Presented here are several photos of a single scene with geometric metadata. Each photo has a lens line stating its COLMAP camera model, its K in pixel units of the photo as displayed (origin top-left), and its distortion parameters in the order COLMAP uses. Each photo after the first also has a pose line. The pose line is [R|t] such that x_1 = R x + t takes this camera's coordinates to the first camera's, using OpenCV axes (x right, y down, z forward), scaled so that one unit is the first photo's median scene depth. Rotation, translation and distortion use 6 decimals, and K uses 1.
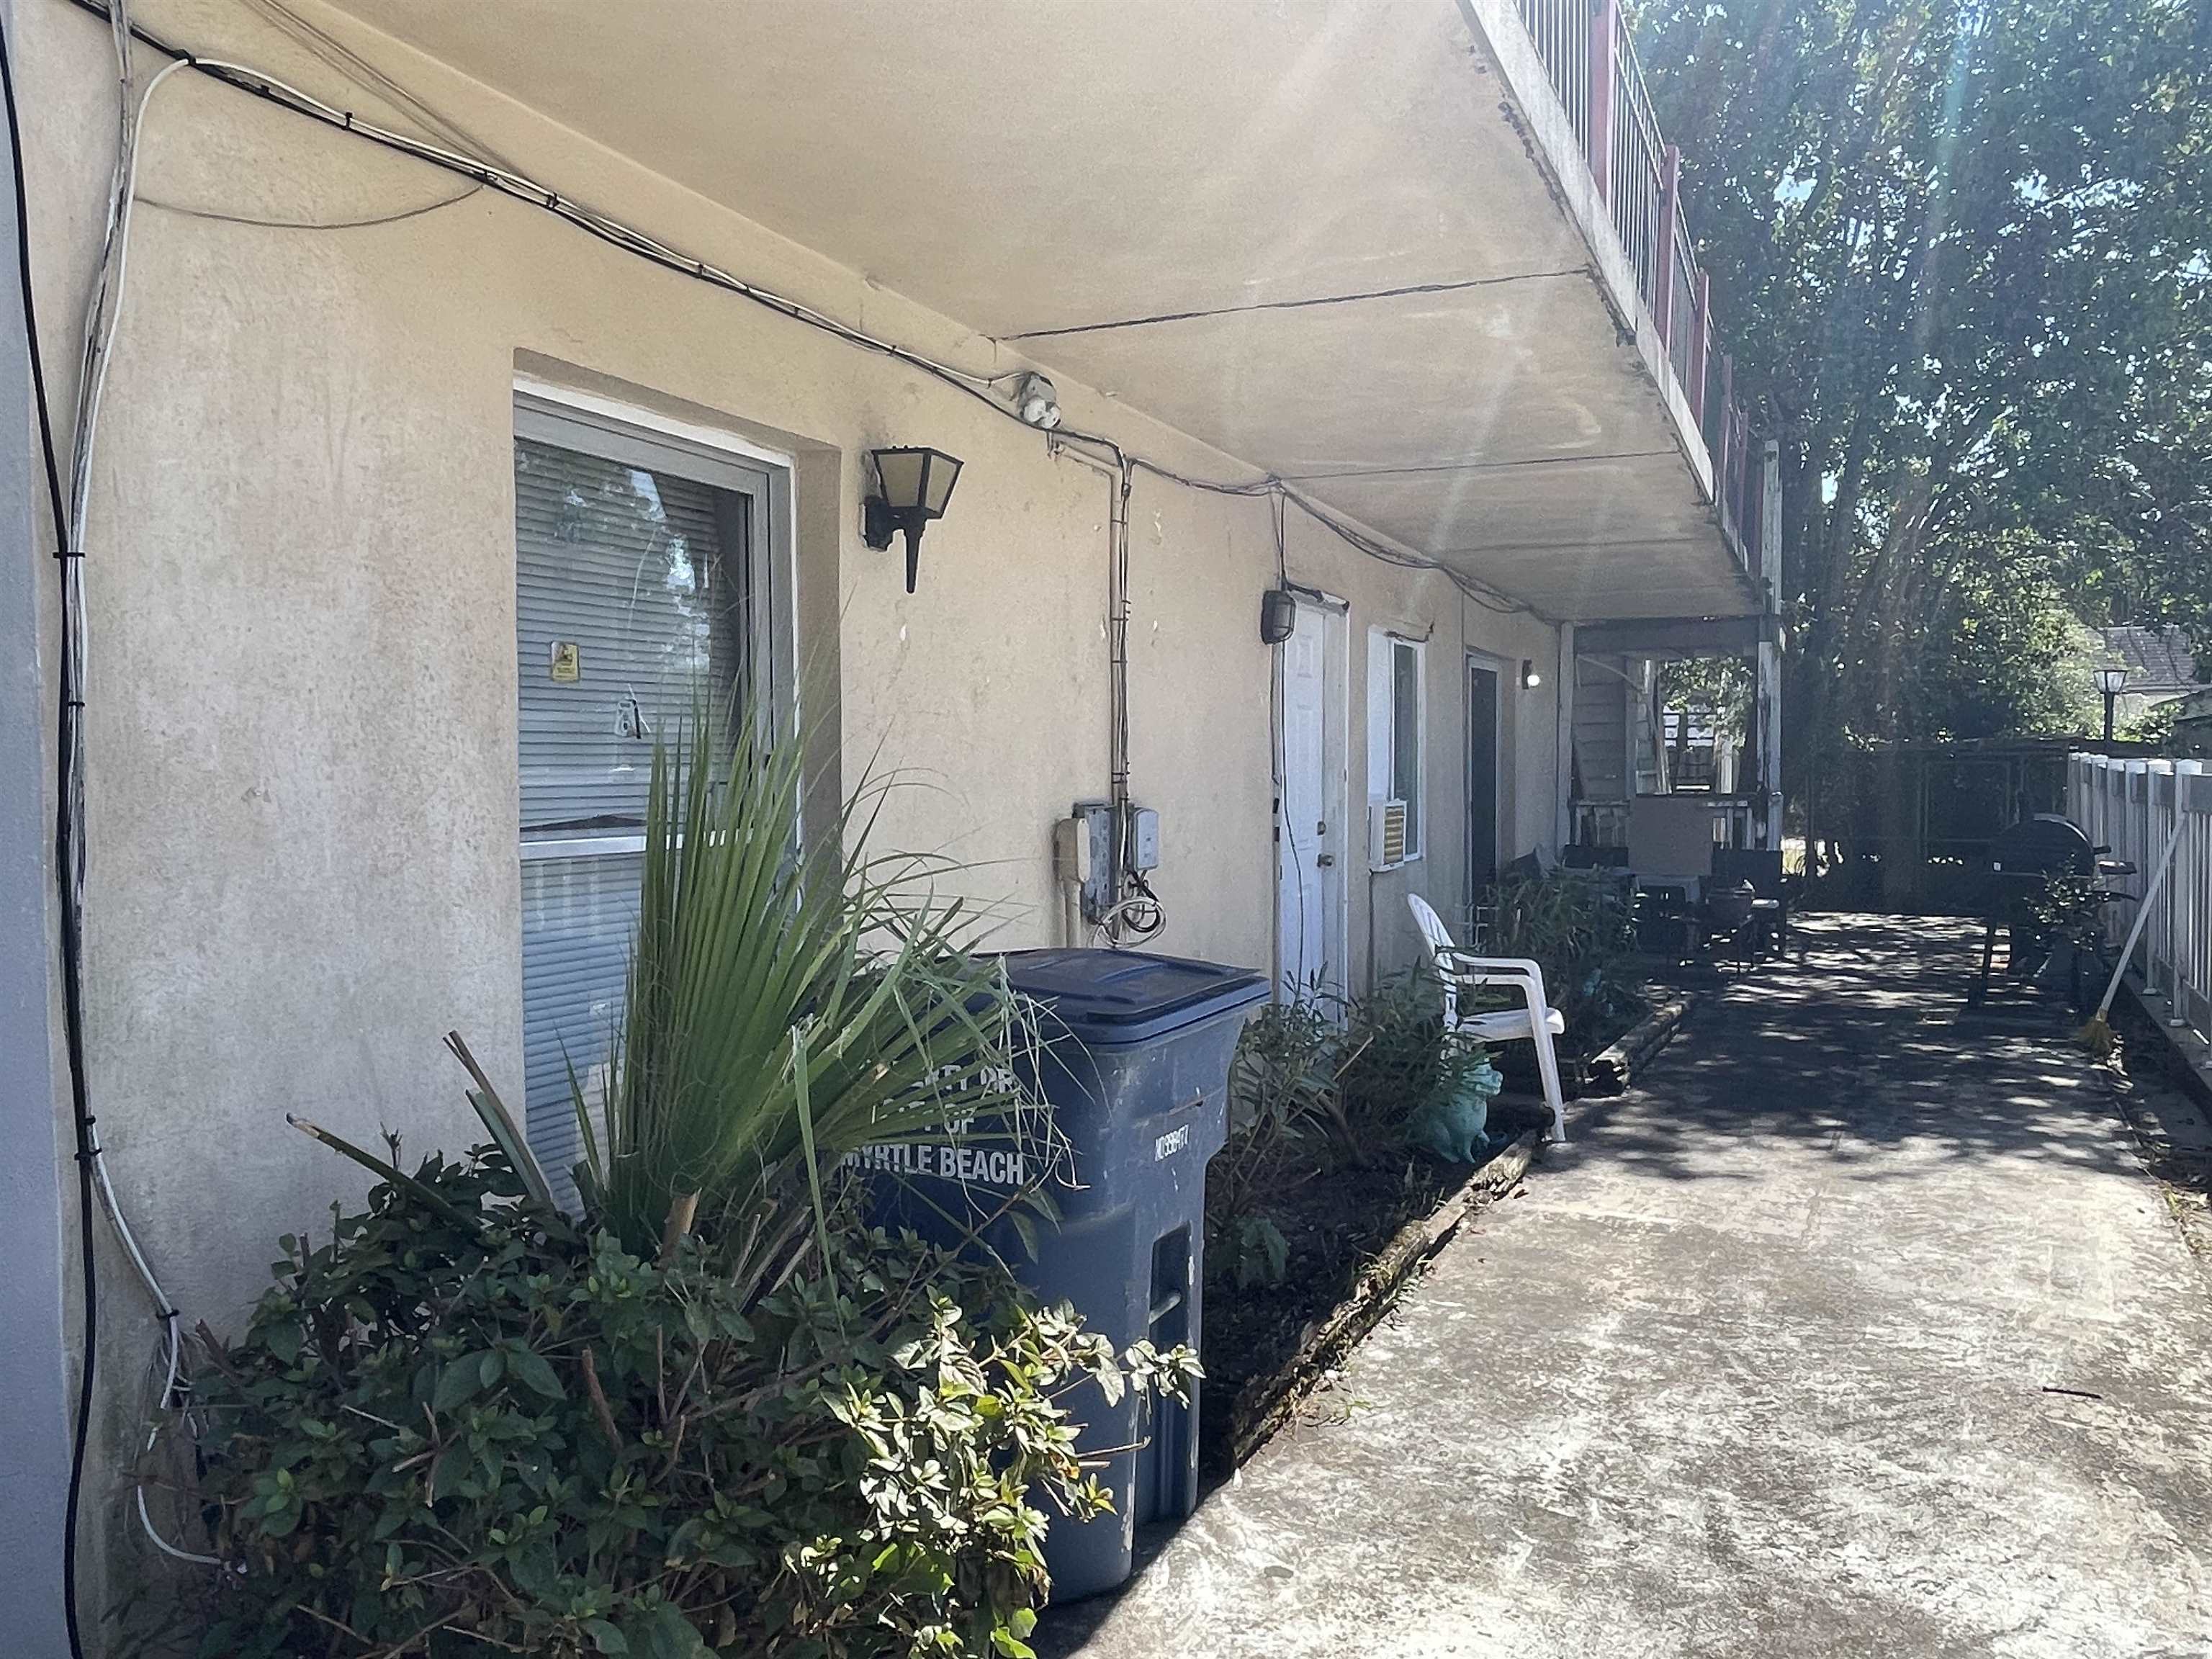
lens RADIAL K [[1629.9, 0, 1102.2], [0, 1629.9, 785.7], [0, 0, 1]] dist [0.005266, -0.047646]
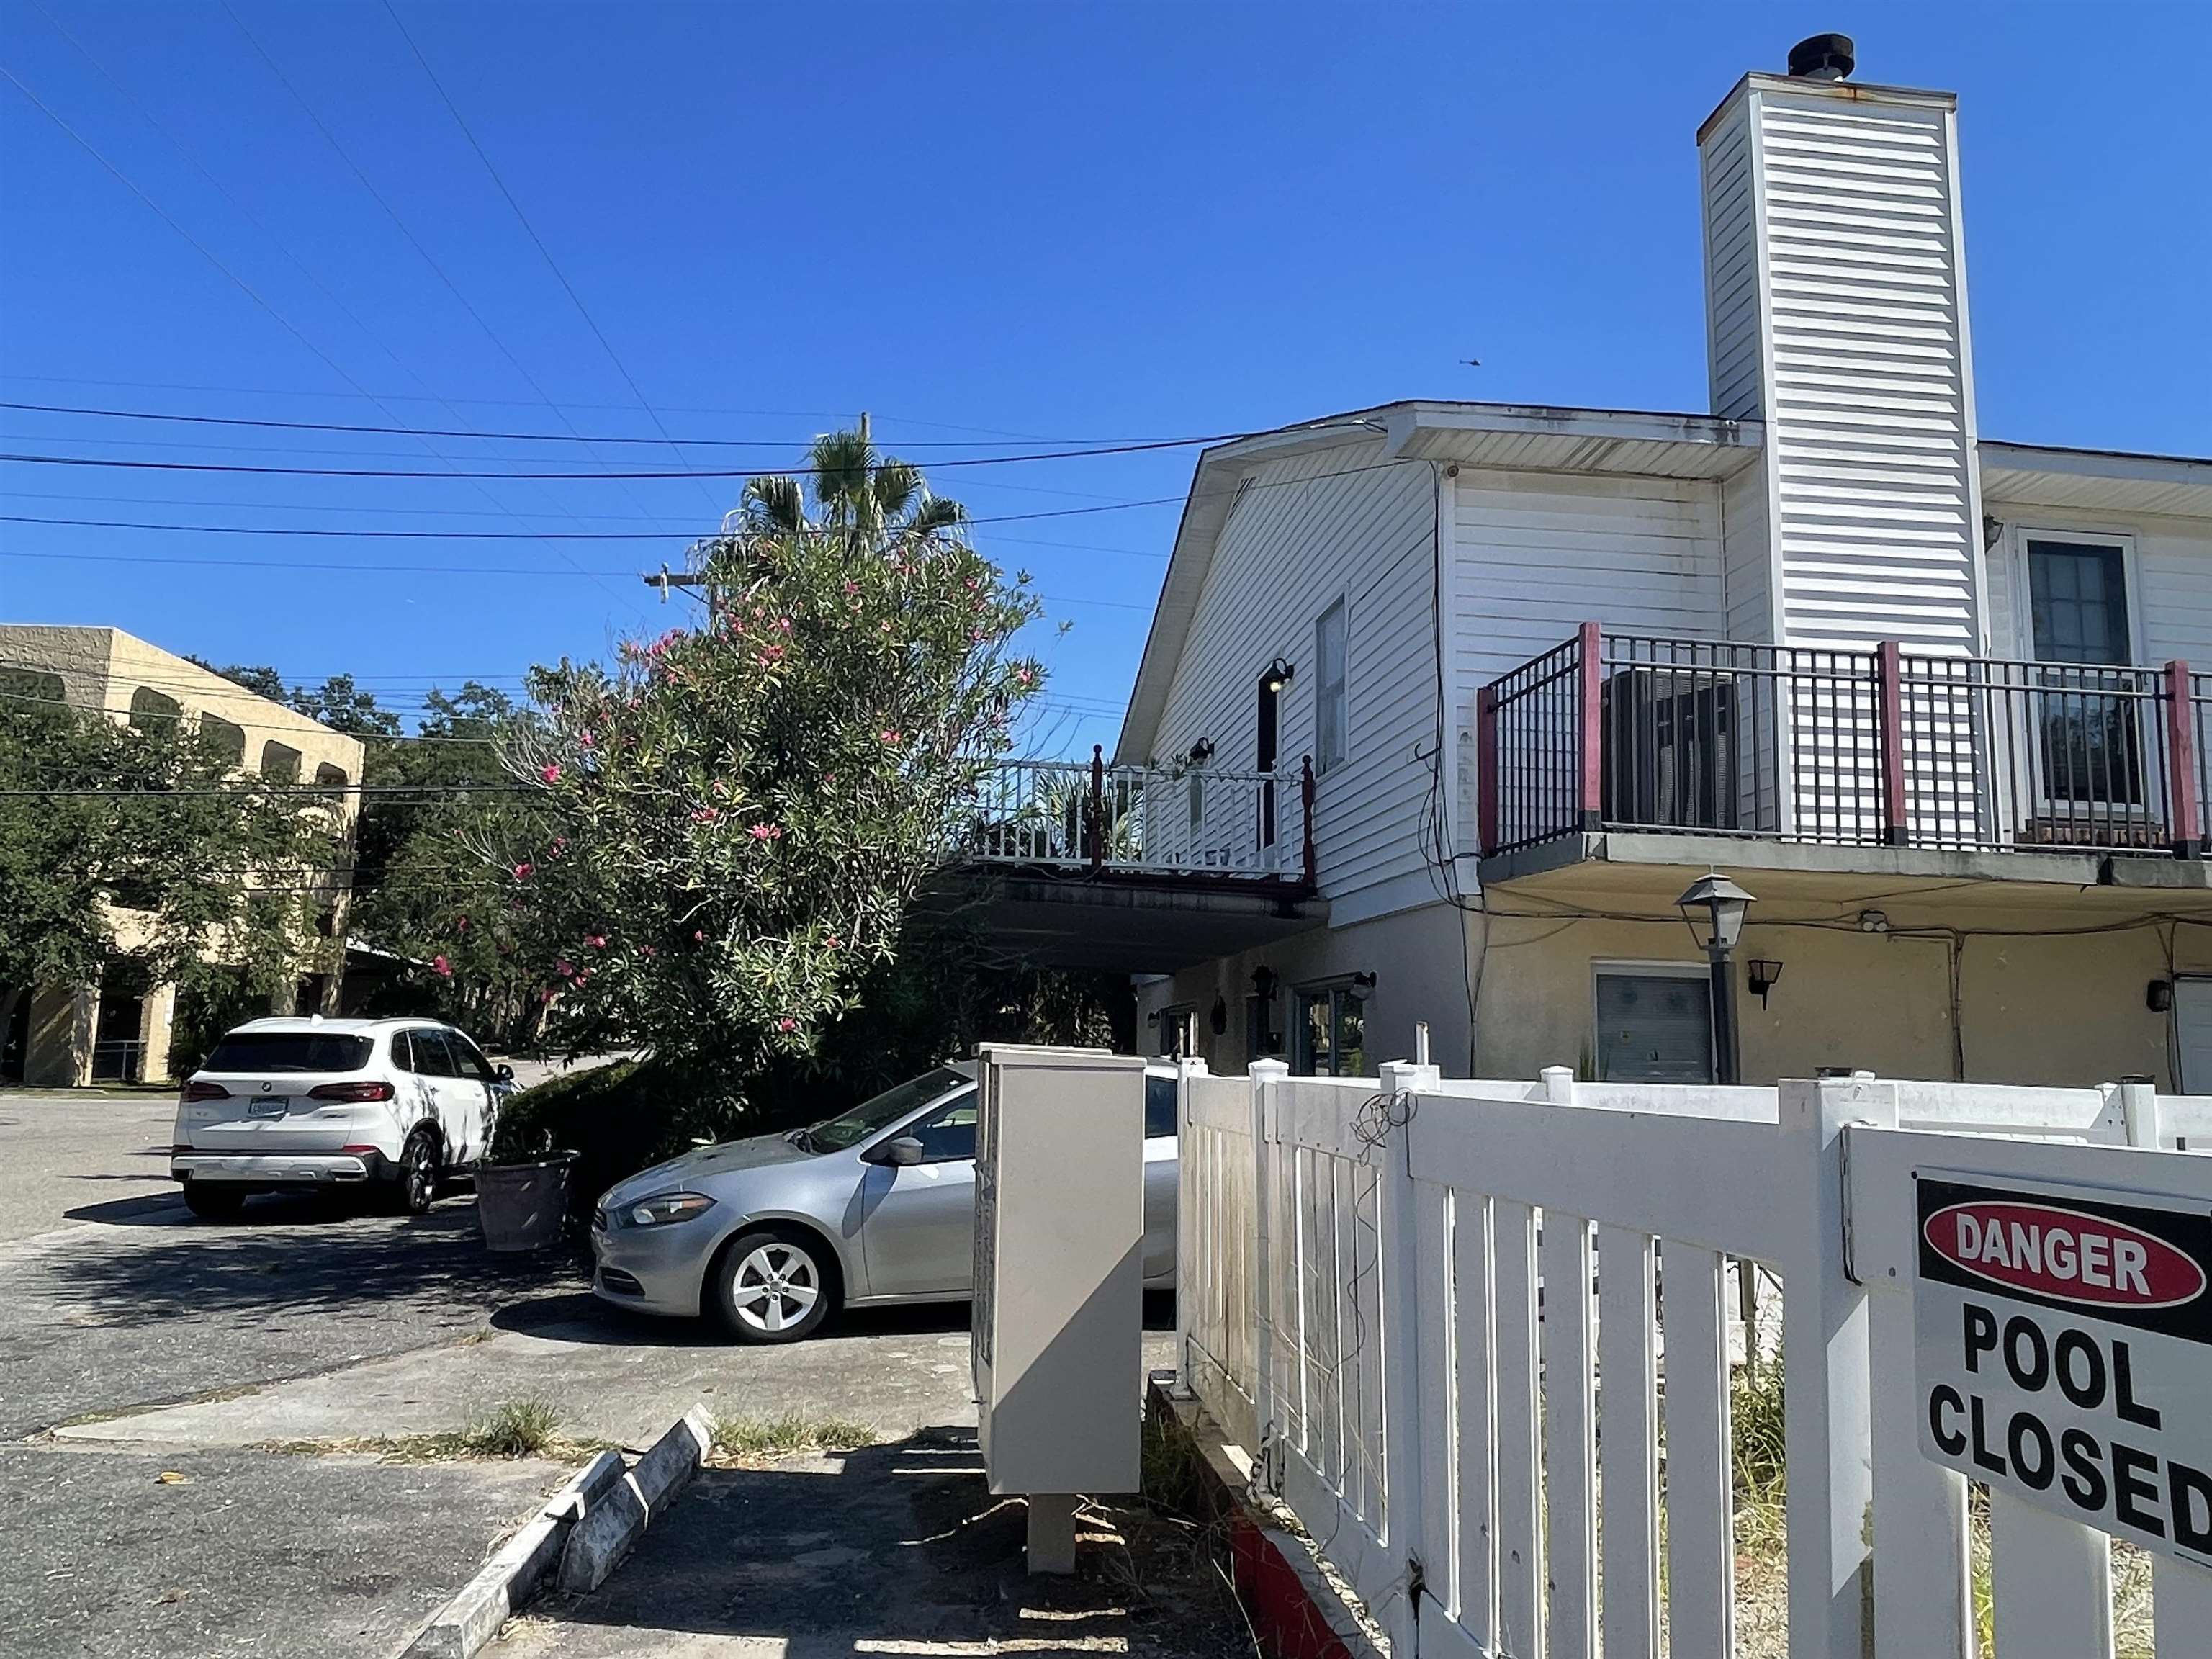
lens RADIAL K [[1629.9, 0, 1102.2], [0, 1629.9, 785.7], [0, 0, 1]] dist [0.005266, -0.047646]
pose [[0.525494, -0.119970, -0.842296, 1.705679], [-0.041697, 0.985187, -0.166337, 0.014400], [0.849775, 0.122531, 0.512708, -1.467500]]
